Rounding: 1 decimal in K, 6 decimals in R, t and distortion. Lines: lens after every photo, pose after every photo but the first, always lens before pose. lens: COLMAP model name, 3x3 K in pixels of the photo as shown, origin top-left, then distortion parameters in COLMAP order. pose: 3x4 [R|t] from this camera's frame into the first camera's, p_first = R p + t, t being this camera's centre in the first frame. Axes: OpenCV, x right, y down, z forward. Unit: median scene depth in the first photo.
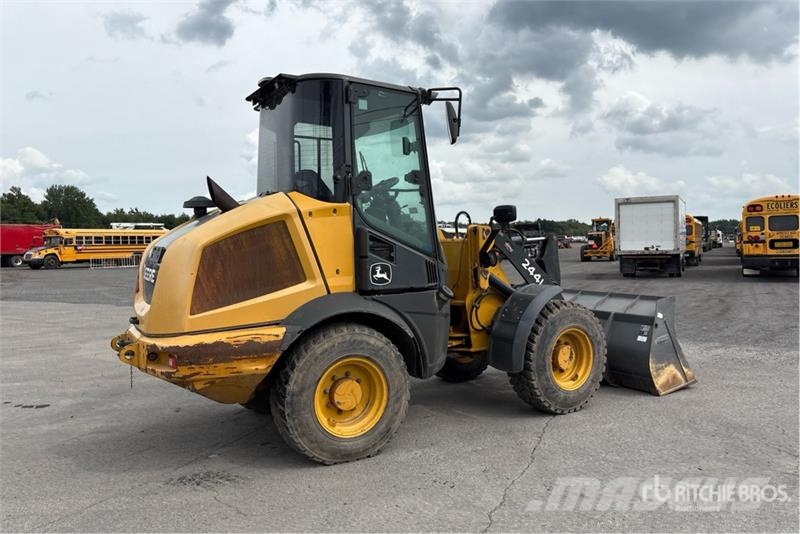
lens RADIAL K [[597.4, 0, 409.4], [0, 597.4, 265.7], [0, 0, 1]] dist [0.026773, -0.023186]
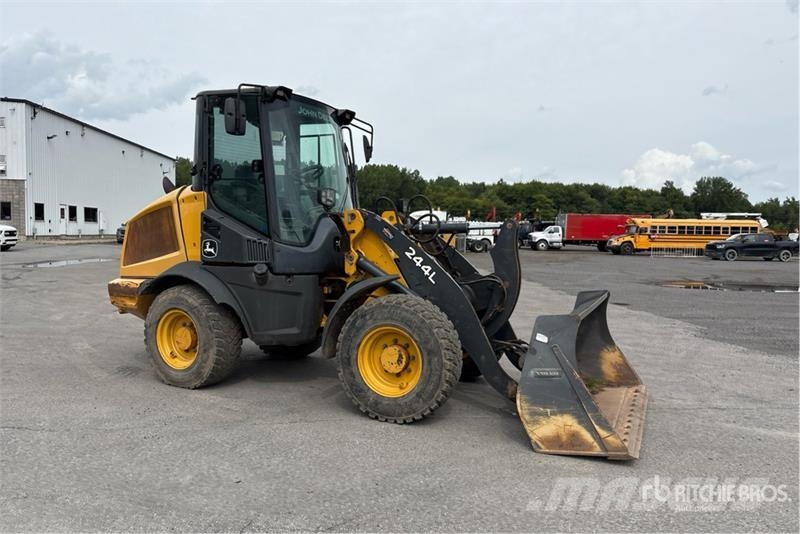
lens RADIAL K [[597.4, 0, 416.2], [0, 597.4, 283.9], [0, 0, 1]] dist [0.026773, -0.023186]
pose [[0.552520, 0.095663, -0.827992, 0.113290], [-0.058031, 0.995396, 0.076280, -0.003026], [0.831477, 0.005903, 0.555528, 0.061746]]
